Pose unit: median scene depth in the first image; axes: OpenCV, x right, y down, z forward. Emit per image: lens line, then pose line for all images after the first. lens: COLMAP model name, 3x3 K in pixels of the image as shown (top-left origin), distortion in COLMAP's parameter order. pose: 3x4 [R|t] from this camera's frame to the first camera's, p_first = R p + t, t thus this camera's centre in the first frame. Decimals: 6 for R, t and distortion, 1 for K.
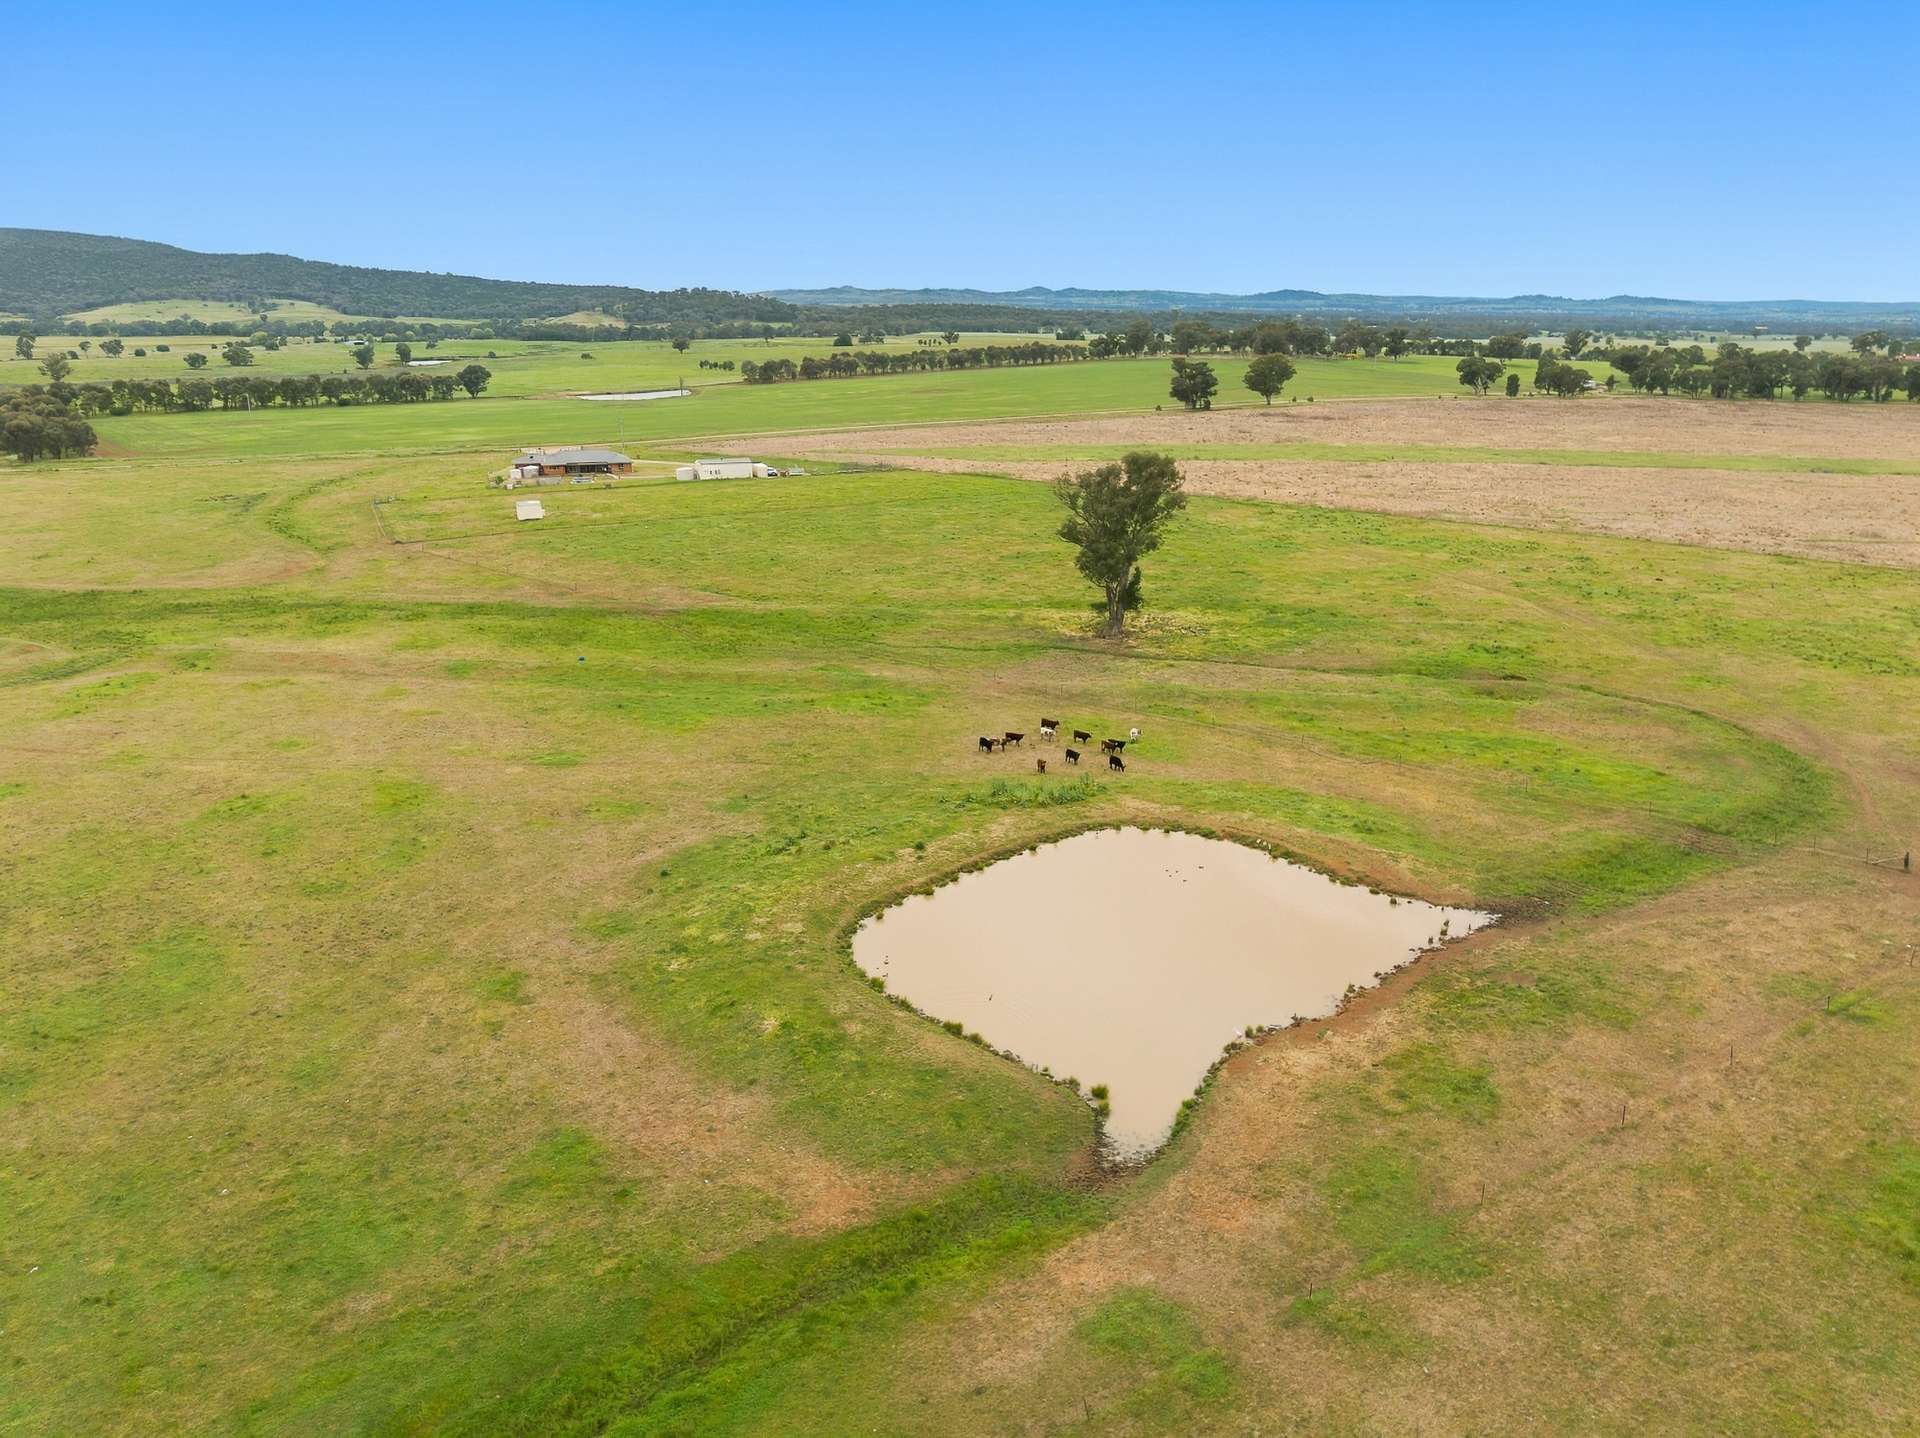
lens RADIAL K [[1343.2, 0, 960.0], [0, 1343.2, 719.0], [0, 0, 1]] dist [-0.007026, 0.000765]
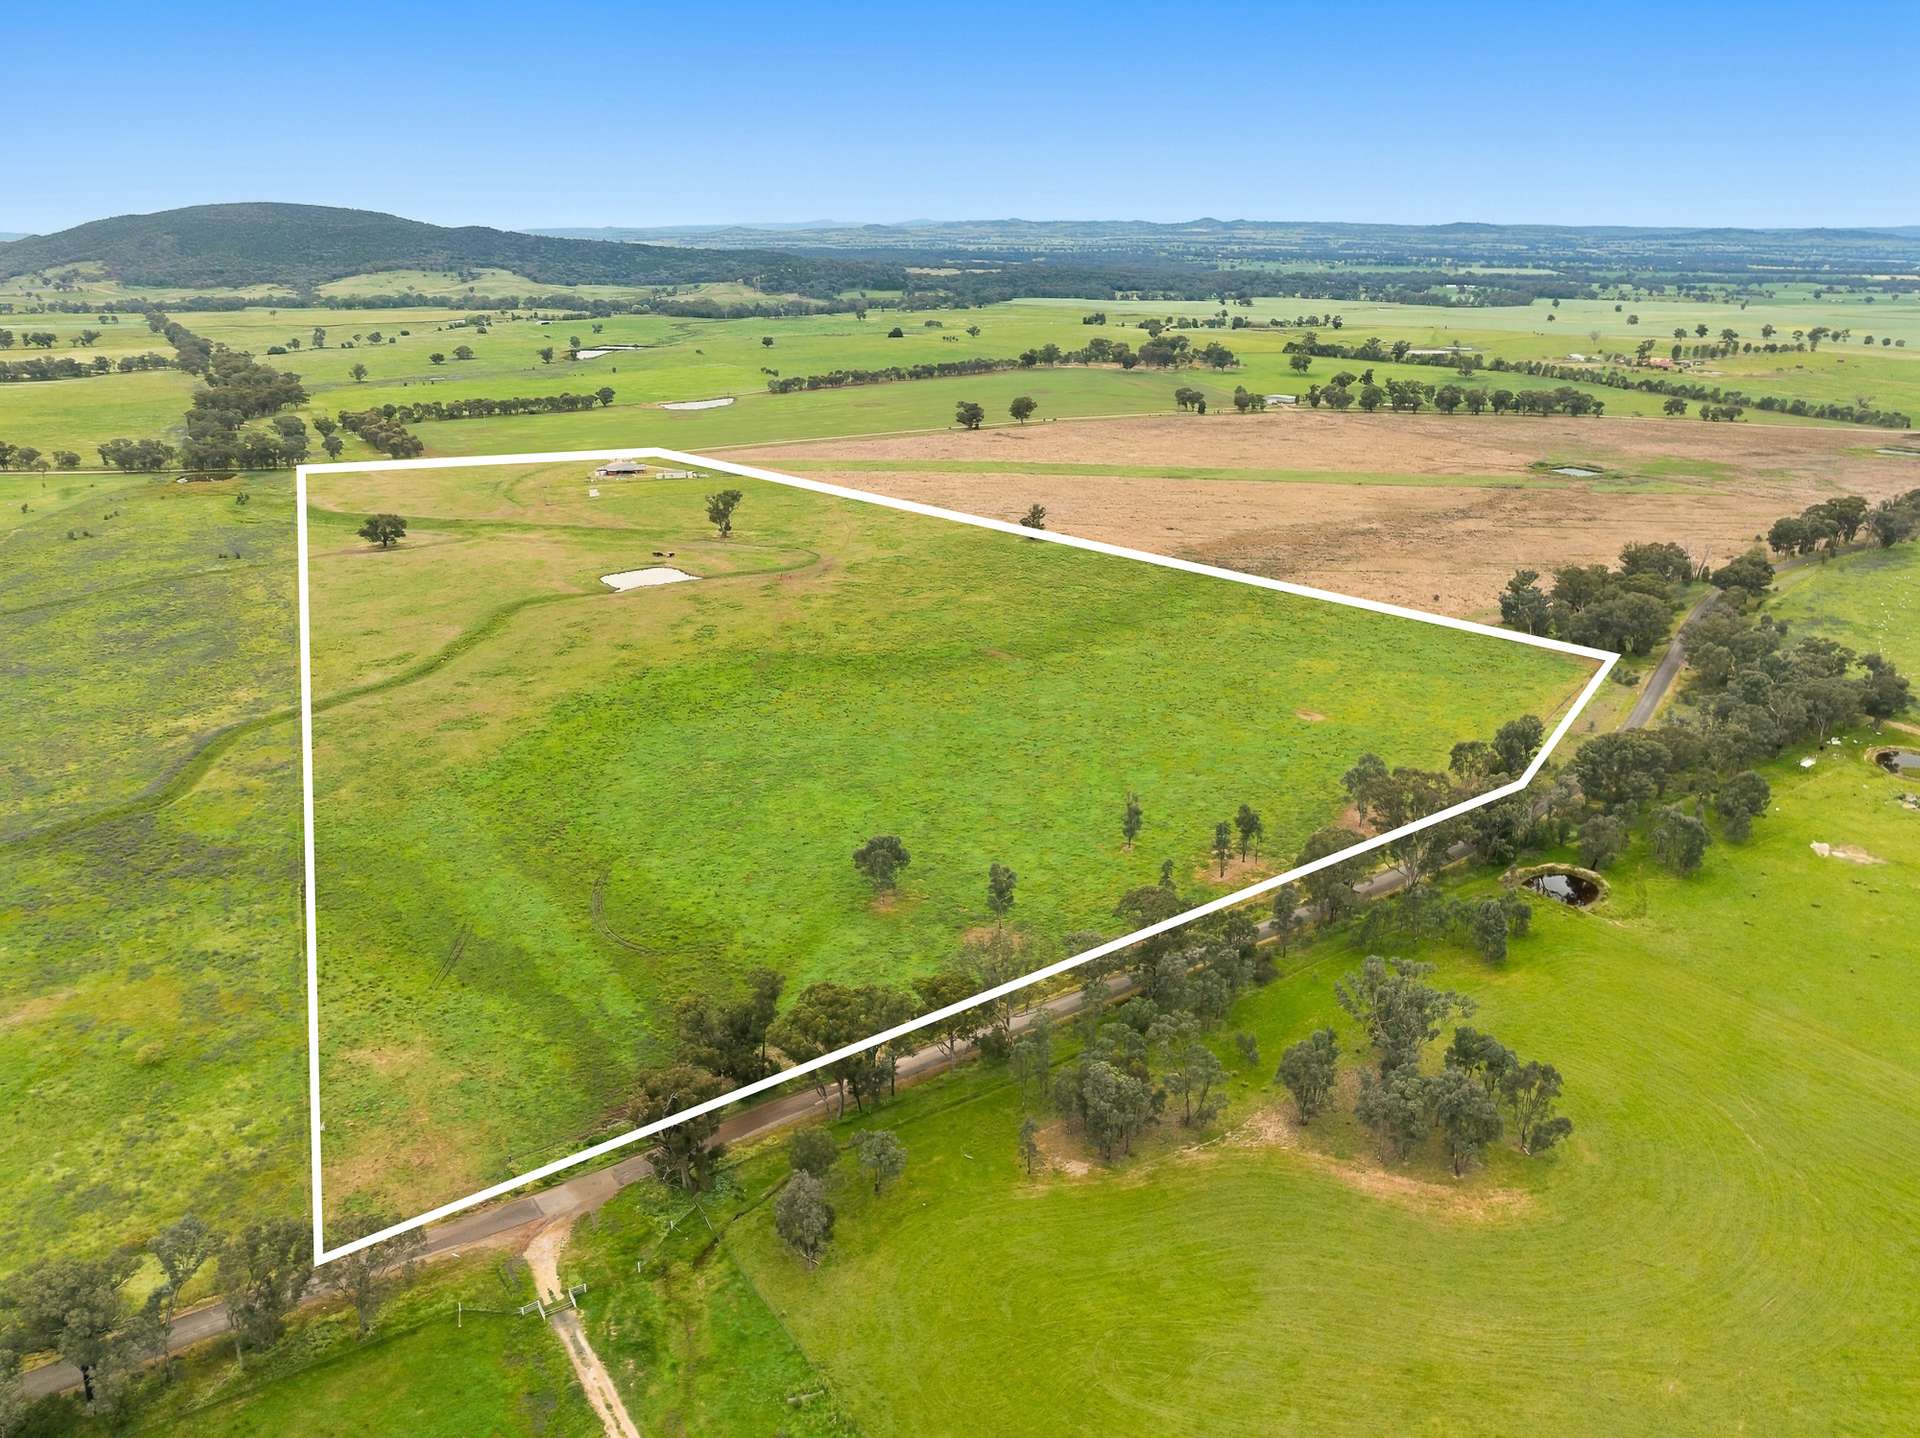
lens RADIAL K [[1343.2, 0, 960.0], [0, 1343.2, 719.0], [0, 0, 1]] dist [-0.007026, 0.000765]
pose [[0.992284, 0.037694, -0.118116, 0.092167], [-0.031882, 0.998204, 0.050717, 0.017567], [0.119815, -0.046559, 0.991704, -0.200504]]
